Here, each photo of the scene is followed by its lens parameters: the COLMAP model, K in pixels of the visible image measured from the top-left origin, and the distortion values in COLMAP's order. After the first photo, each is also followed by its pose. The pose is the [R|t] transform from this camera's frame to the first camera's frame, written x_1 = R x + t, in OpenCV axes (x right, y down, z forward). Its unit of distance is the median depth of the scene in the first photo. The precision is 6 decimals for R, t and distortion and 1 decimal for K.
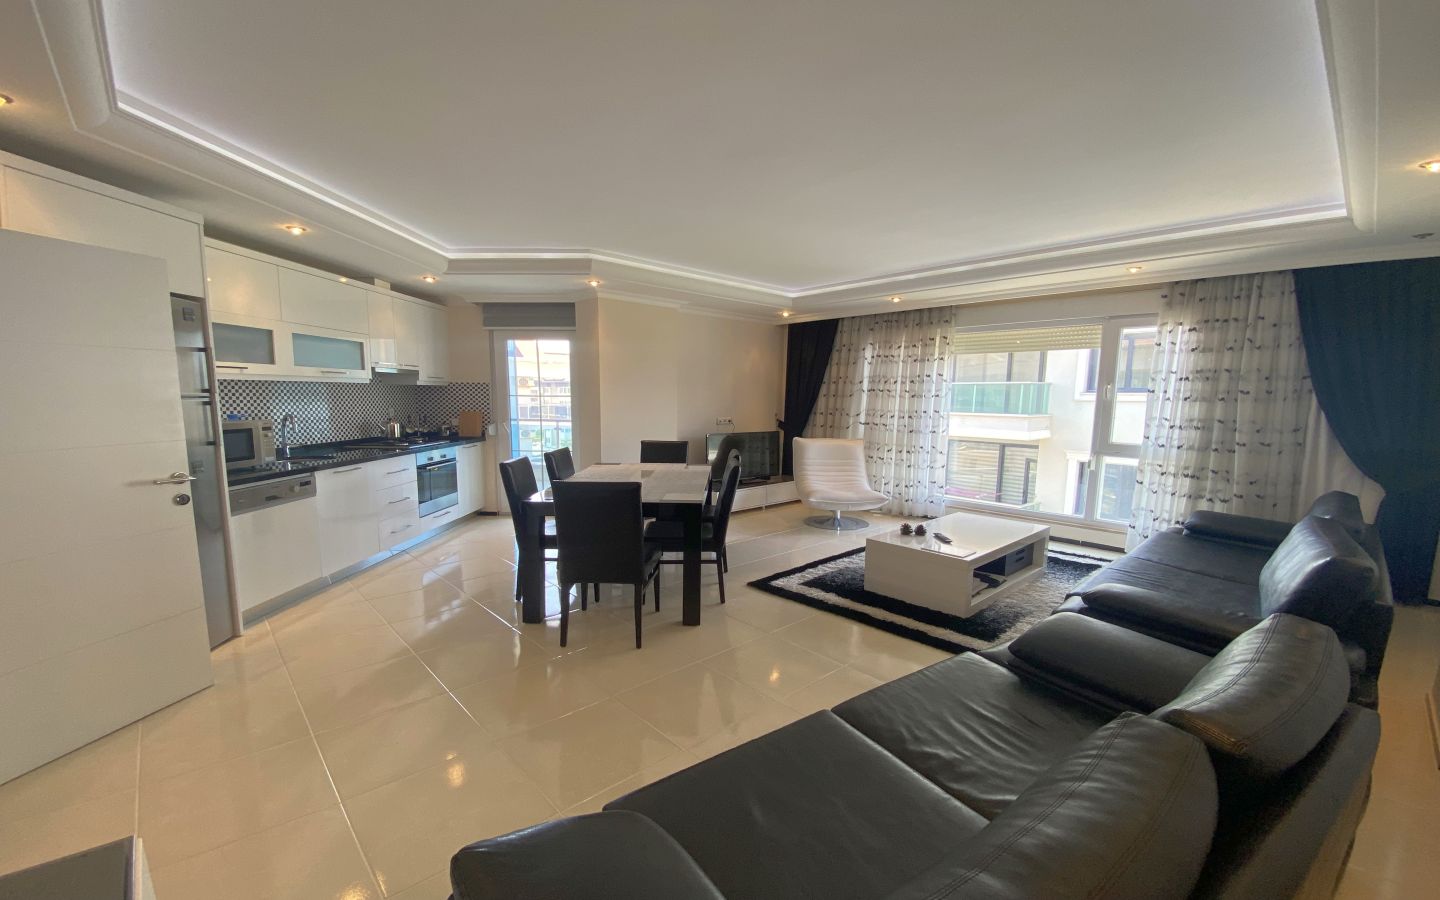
lens RADIAL K [[581.2, 0, 724.6], [0, 581.2, 472.8], [0, 0, 1]] dist [0.057548, -0.000087]
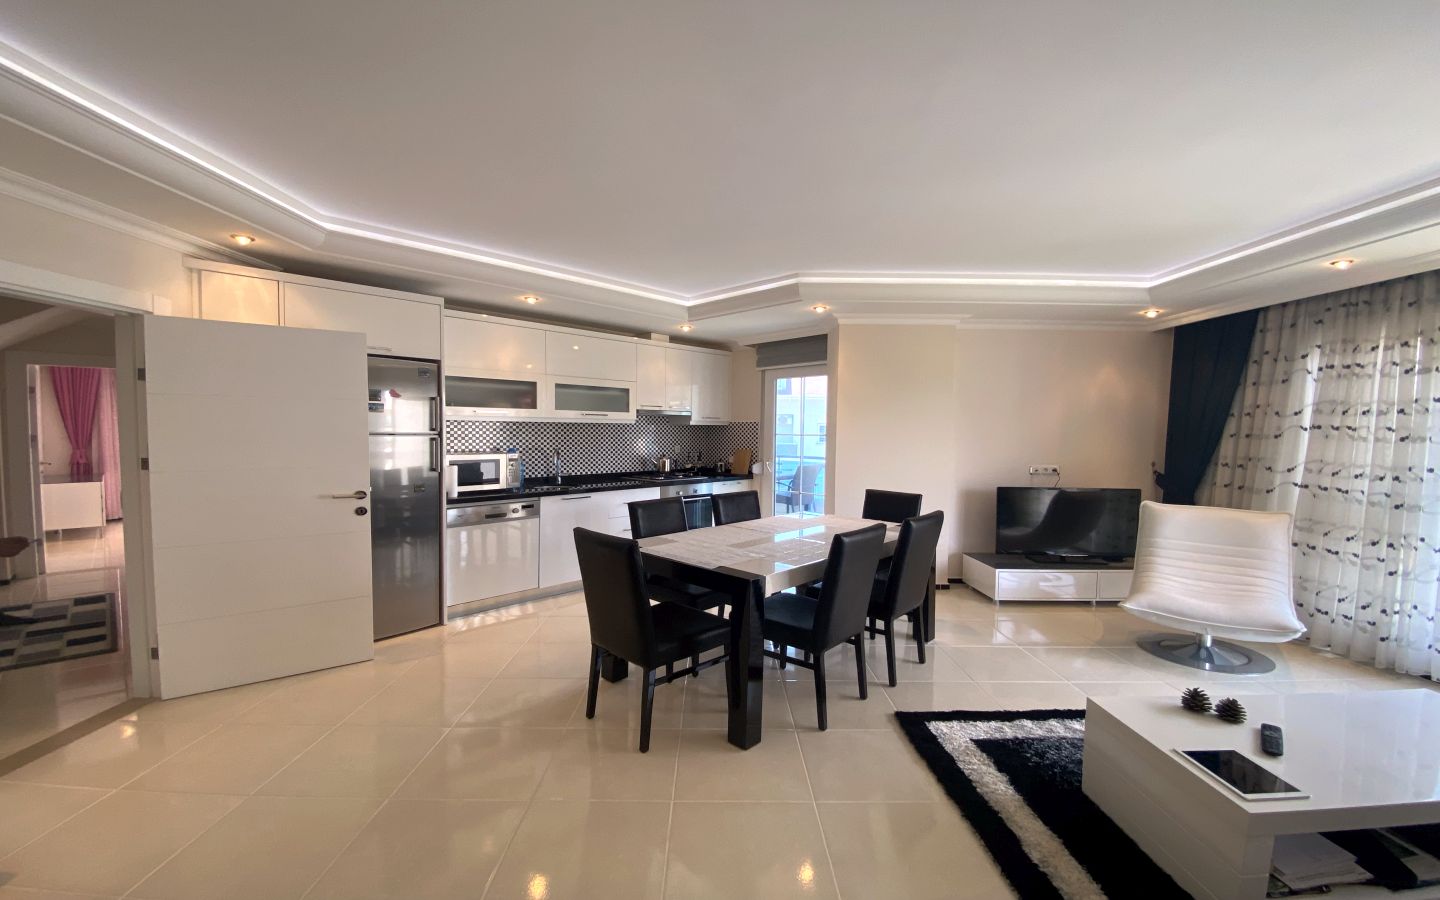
lens RADIAL K [[593.7, 0, 720.0], [0, 593.7, 450.0], [0, 0, 1]] dist [0.074242, -0.047148]
pose [[0.751989, 0.022235, -0.658800, 0.226526], [-0.092983, 0.993016, -0.072620, -0.026462], [0.652584, 0.115867, 0.748805, 0.210518]]
